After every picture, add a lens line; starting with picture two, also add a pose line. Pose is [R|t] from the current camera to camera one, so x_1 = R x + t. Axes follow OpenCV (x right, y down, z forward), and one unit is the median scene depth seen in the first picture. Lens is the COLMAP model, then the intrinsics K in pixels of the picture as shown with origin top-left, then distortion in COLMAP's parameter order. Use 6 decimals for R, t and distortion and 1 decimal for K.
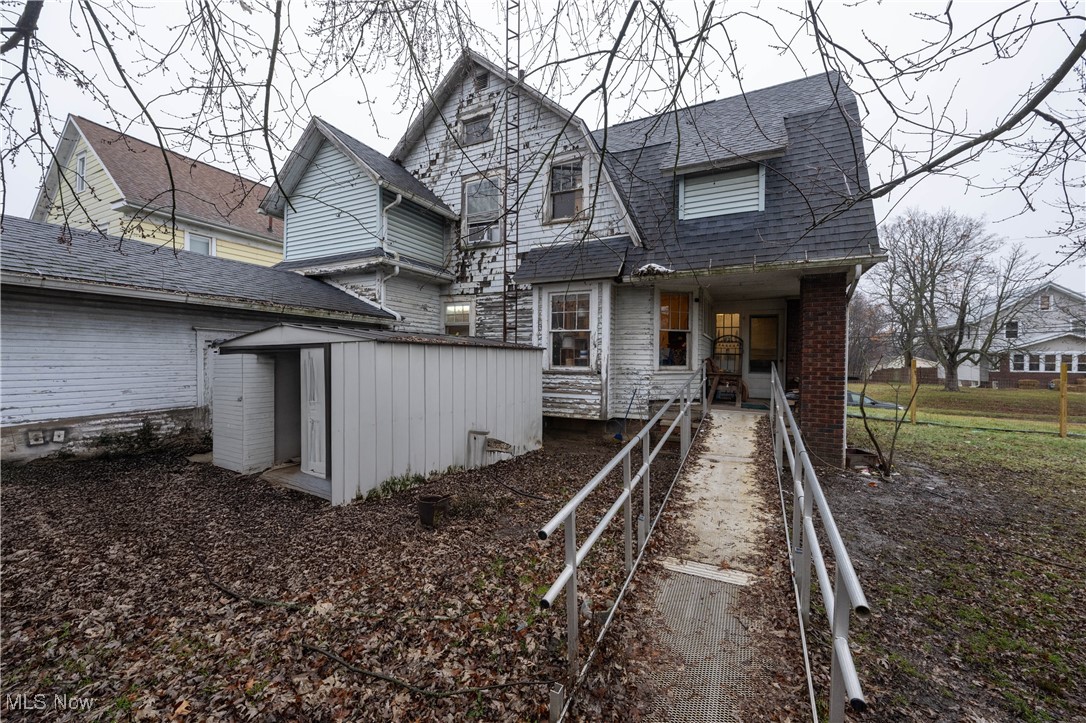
lens RADIAL K [[426.0, 0, 544.4], [0, 426.0, 364.9], [0, 0, 1]] dist [0.000527, -0.000067]
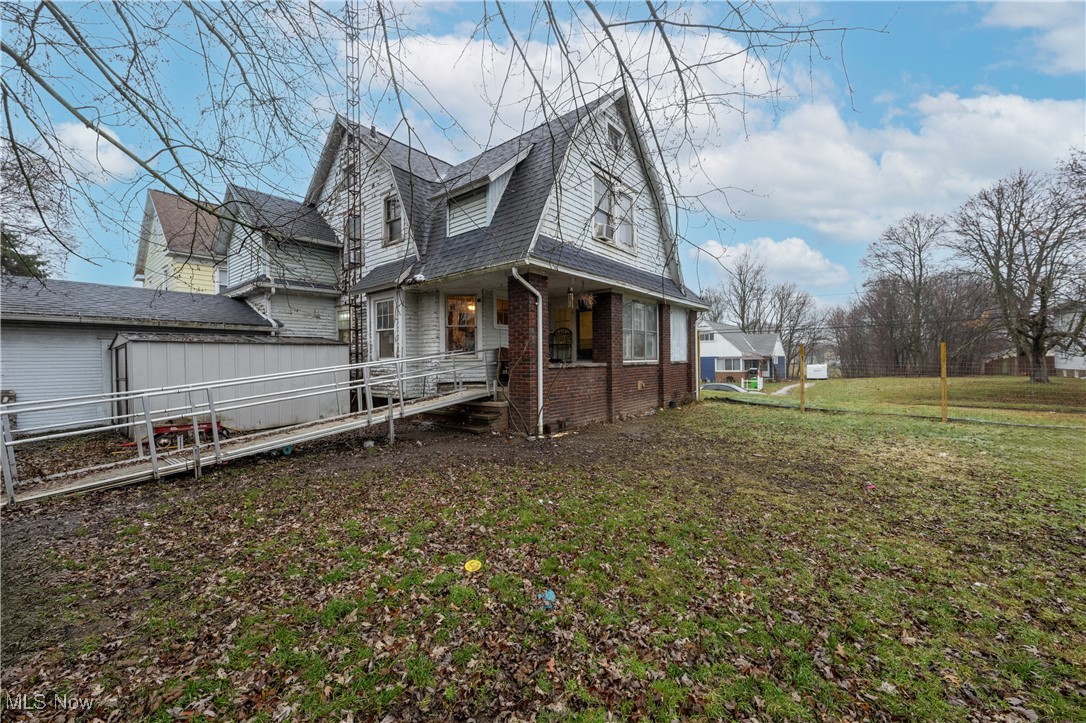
lens RADIAL K [[426.0, 0, 544.3], [0, 426.0, 360.4], [0, 0, 1]] dist [0.000527, -0.000067]
pose [[0.975047, -0.024503, -0.220644, 0.771122], [0.021421, 0.999637, -0.016348, 0.041029], [0.220965, 0.011214, 0.975217, -0.133035]]
